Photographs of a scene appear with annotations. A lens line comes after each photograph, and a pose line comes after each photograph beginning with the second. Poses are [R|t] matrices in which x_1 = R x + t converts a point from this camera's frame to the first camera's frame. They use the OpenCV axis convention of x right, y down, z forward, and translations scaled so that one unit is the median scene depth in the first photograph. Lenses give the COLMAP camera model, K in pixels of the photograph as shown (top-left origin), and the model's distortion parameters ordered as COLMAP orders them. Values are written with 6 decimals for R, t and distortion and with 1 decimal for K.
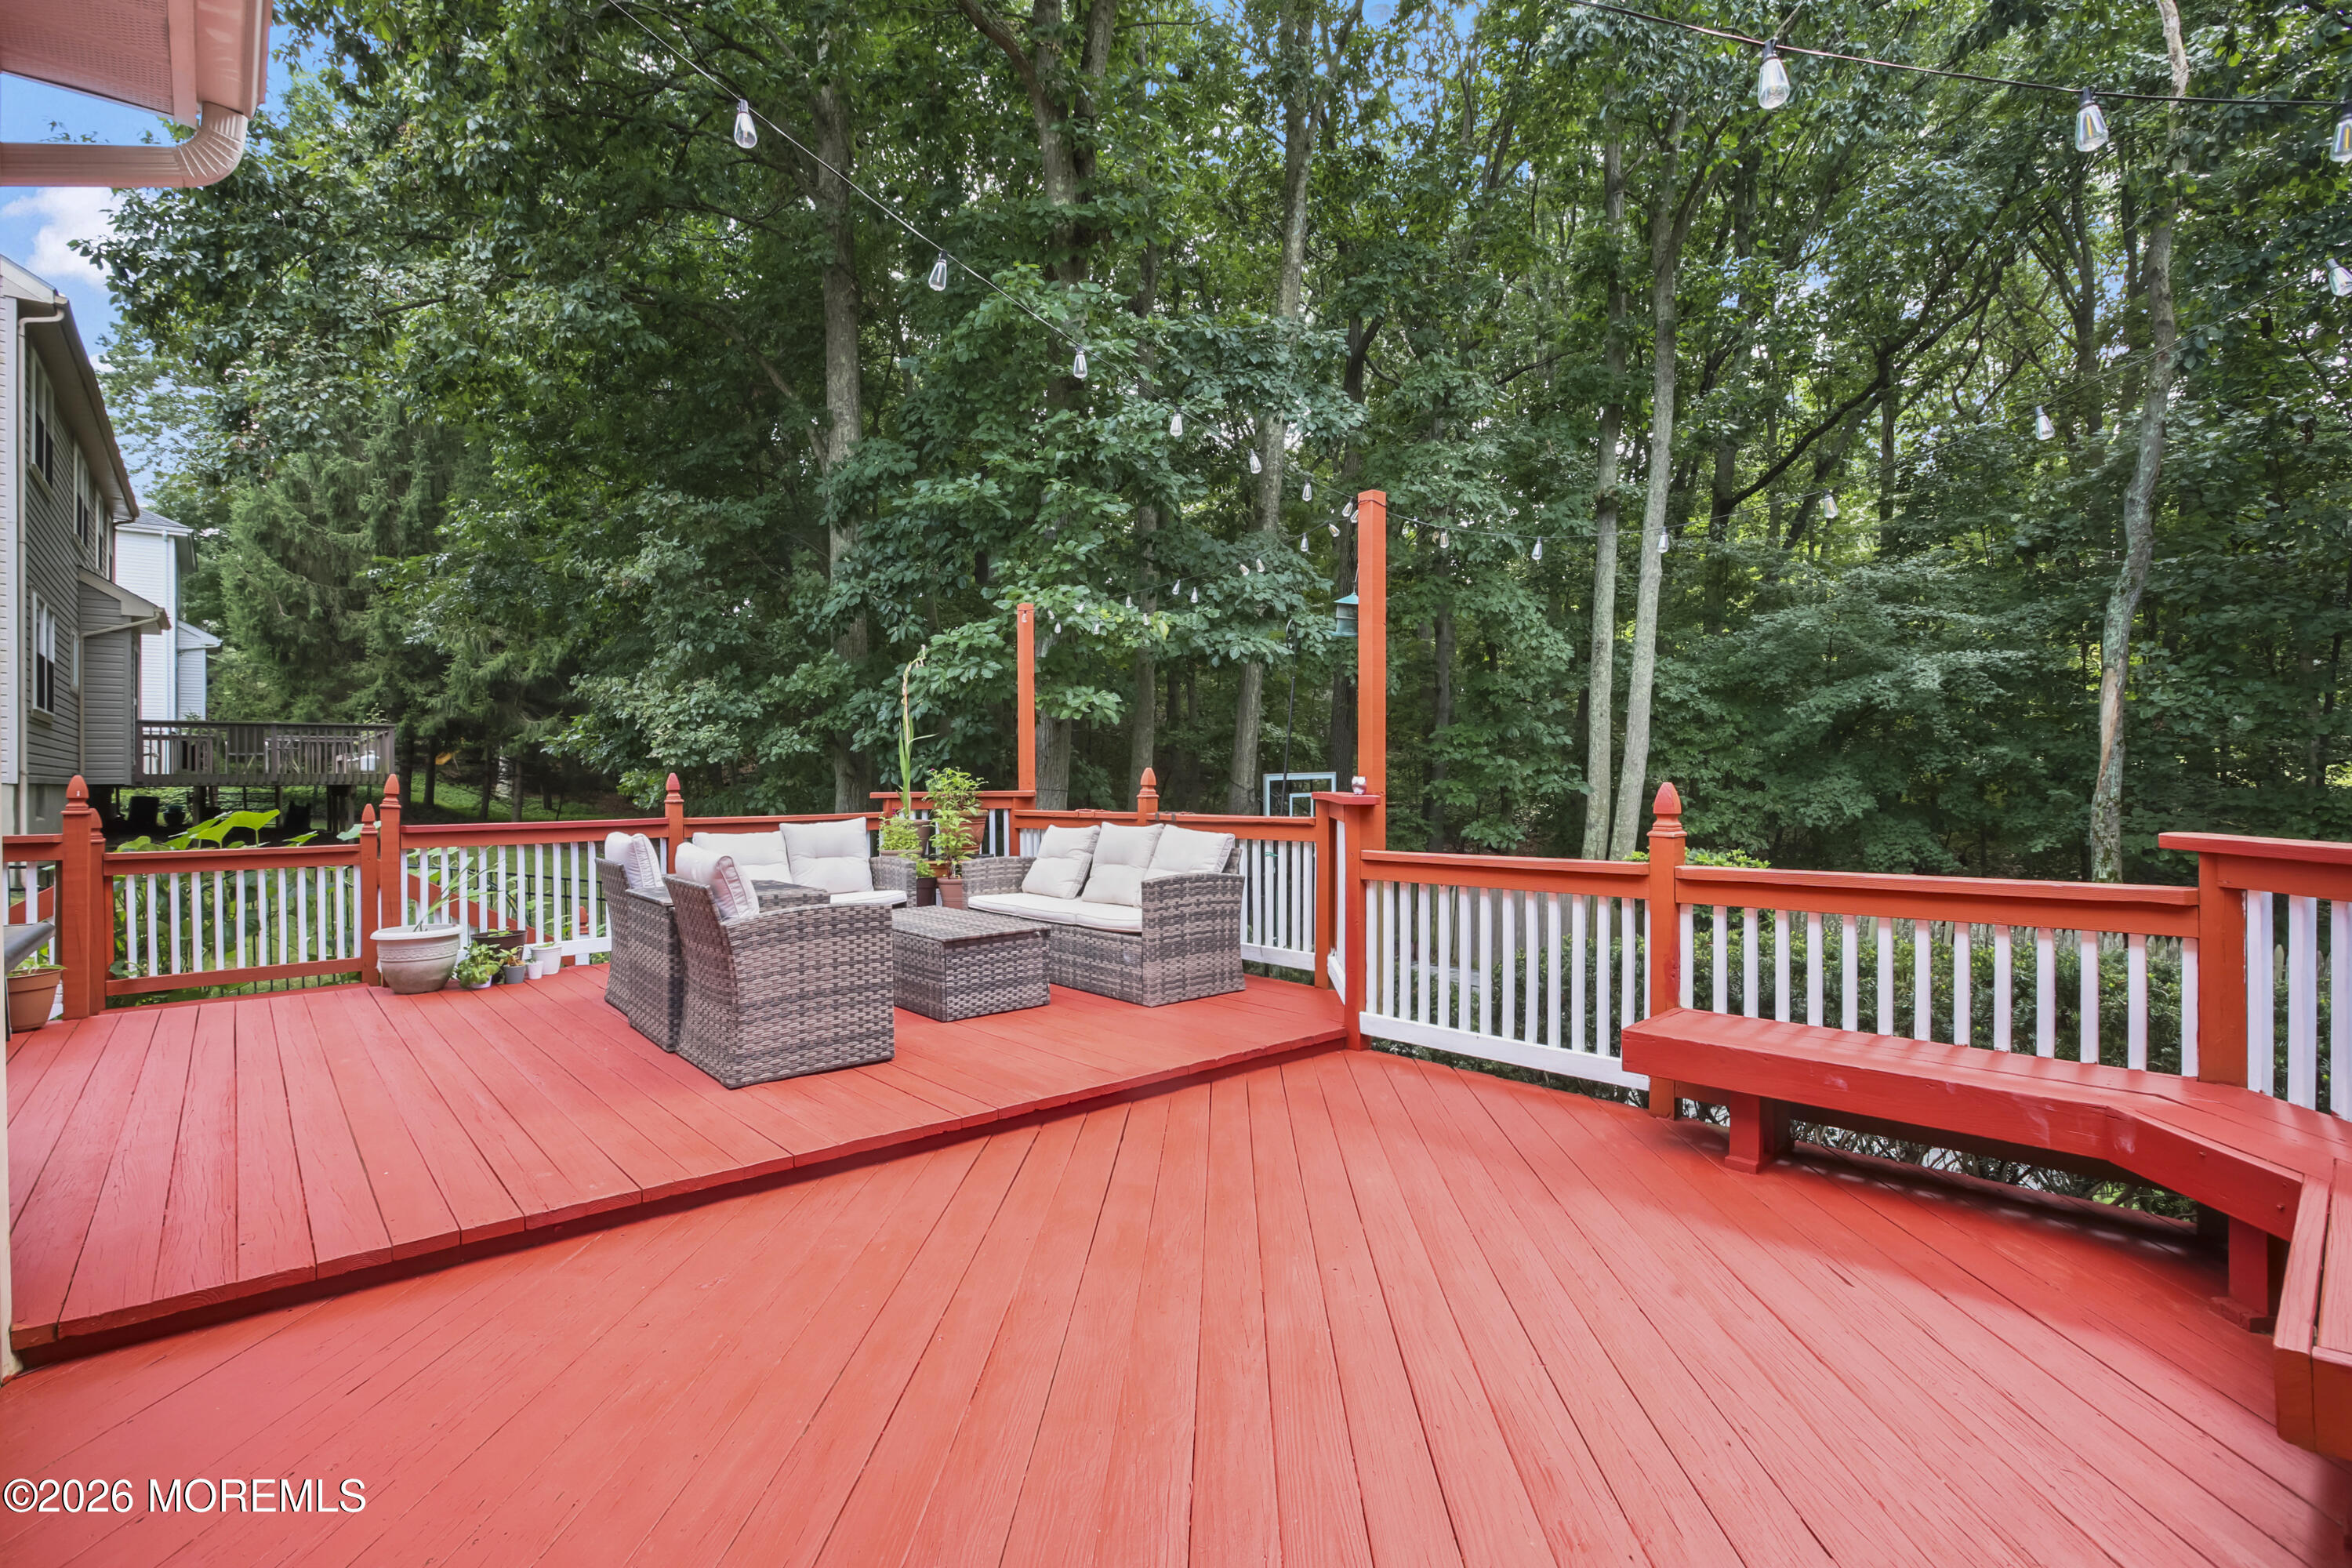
lens RADIAL K [[1067.6, 0, 1173.3], [0, 1067.6, 793.2], [0, 0, 1]] dist [-0.028536, 0.001143]
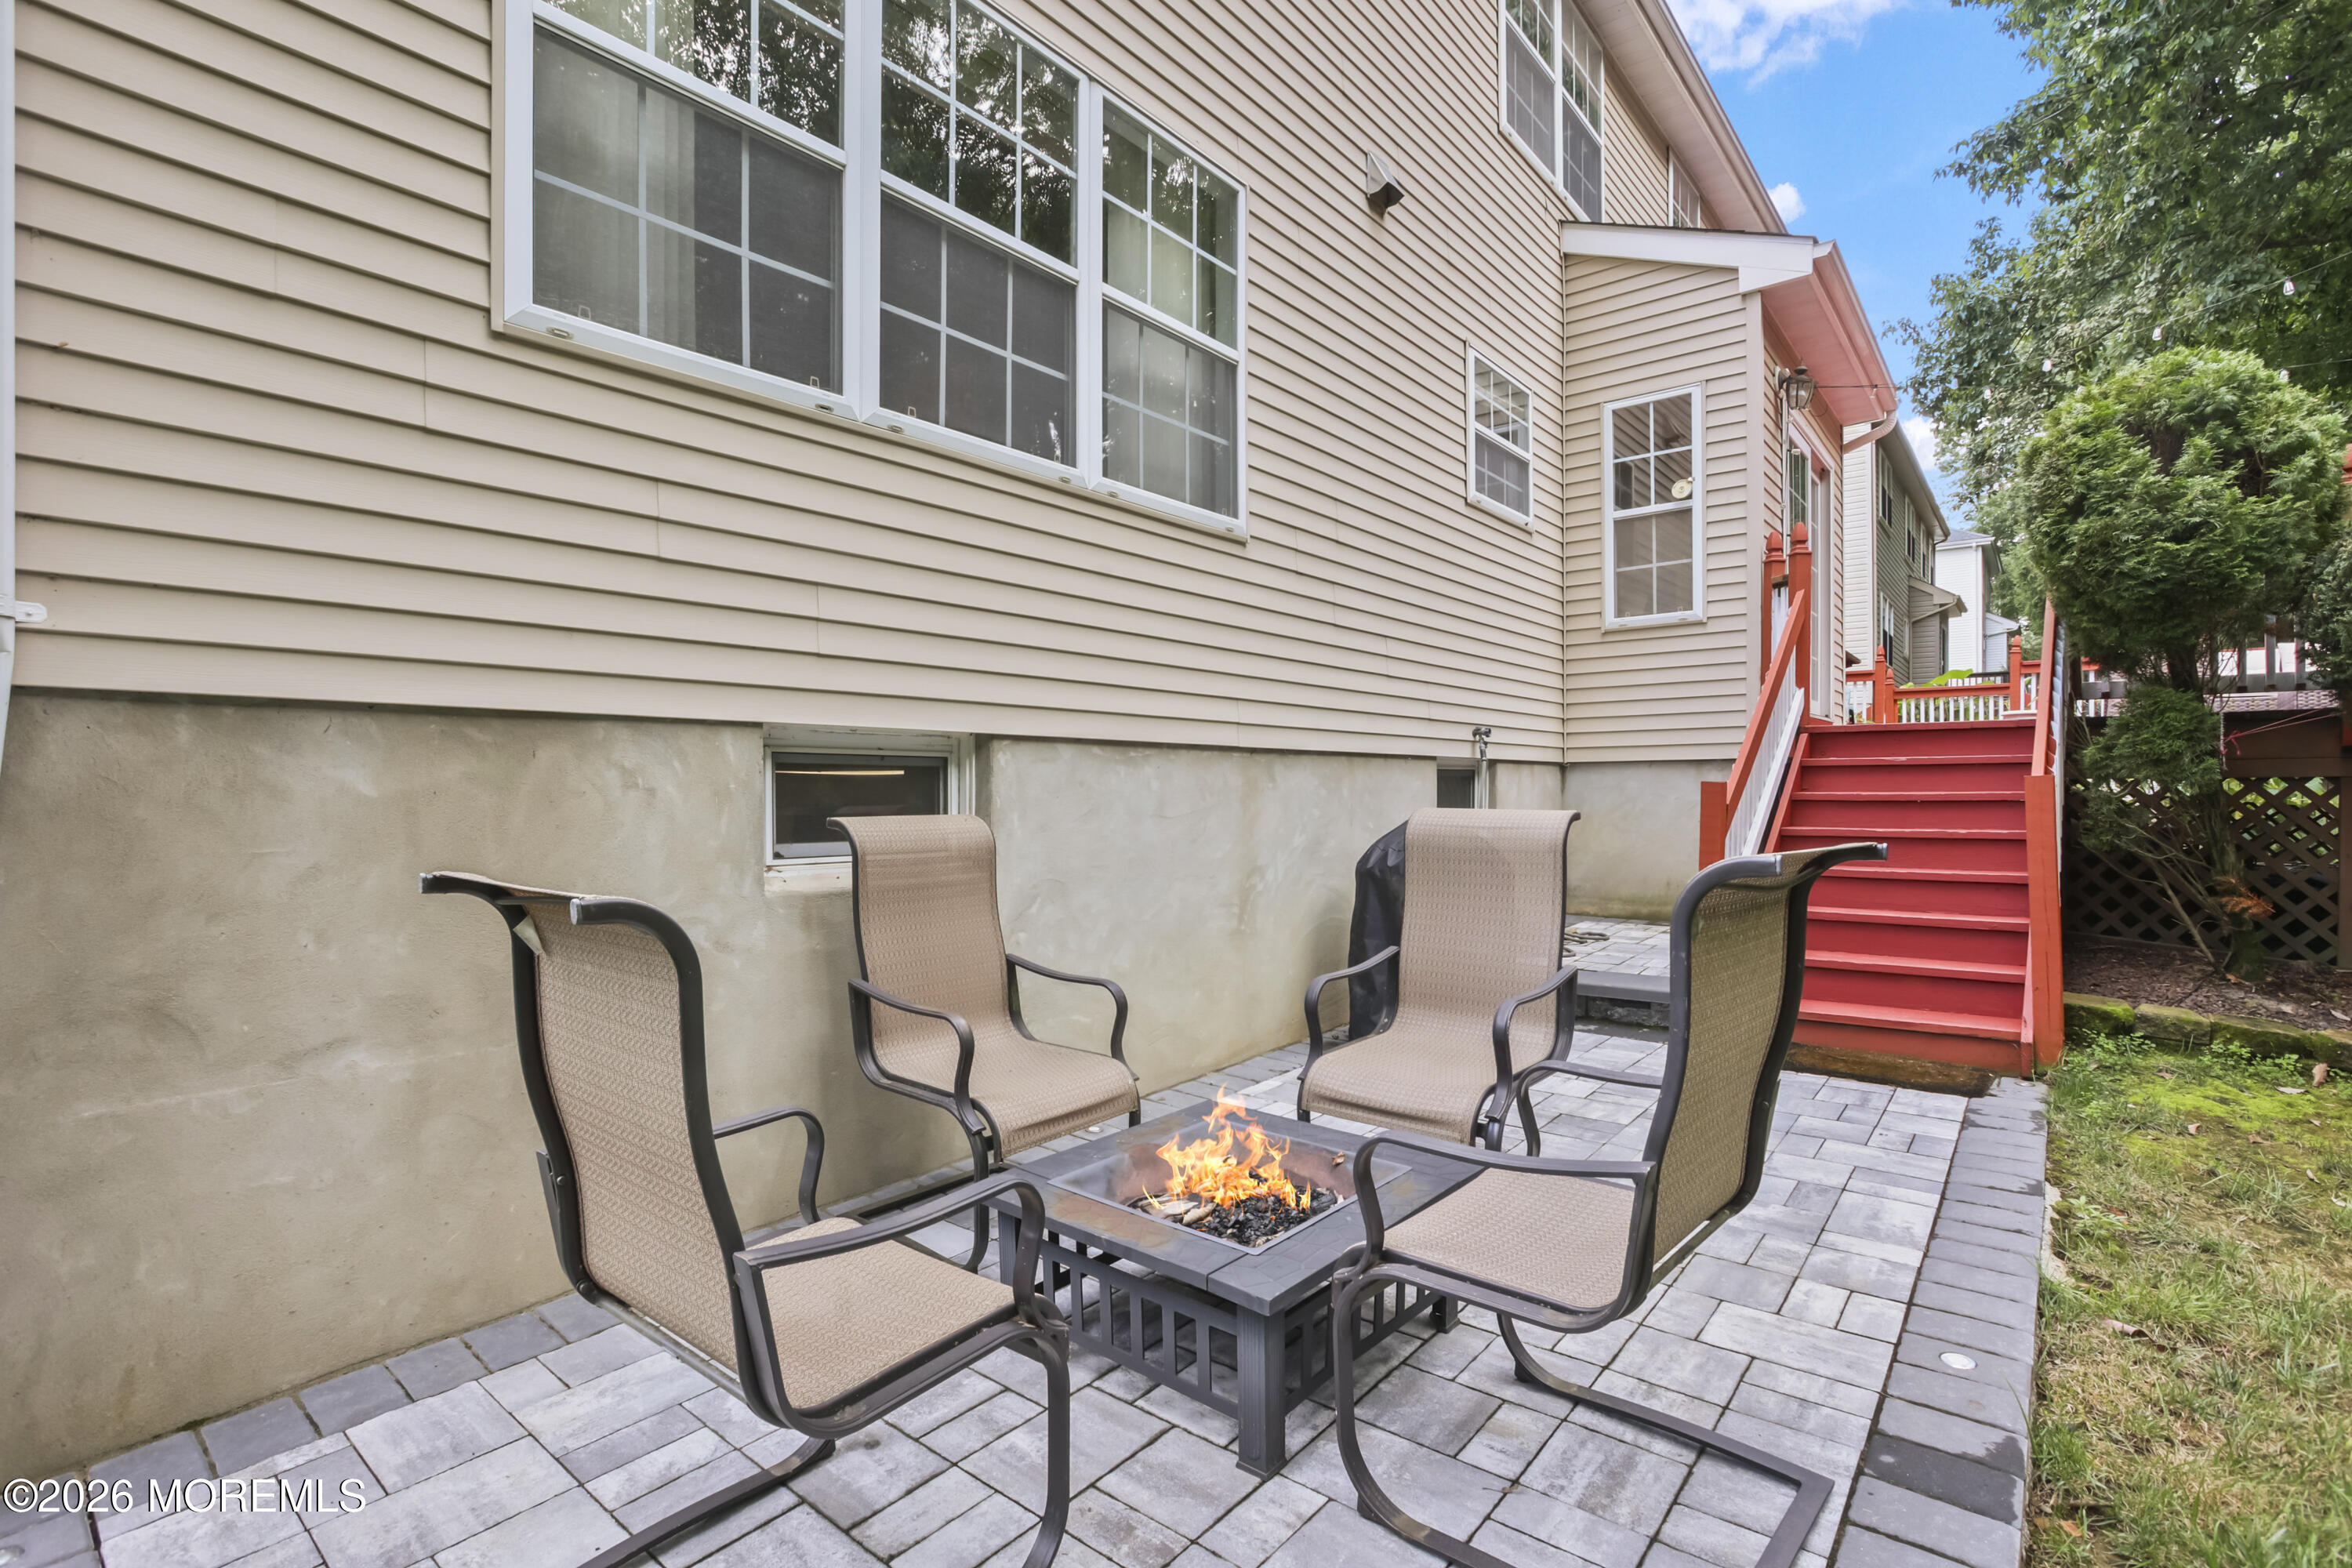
lens RADIAL K [[1067.6, 0, 1178.8], [0, 1067.6, 795.6], [0, 0, 1]] dist [-0.028536, 0.001143]
pose [[0.136385, 0.014933, -0.990543, 0.300038], [-0.011064, 0.999847, 0.013550, 0.085714], [0.990594, 0.009111, 0.136529, -0.245583]]
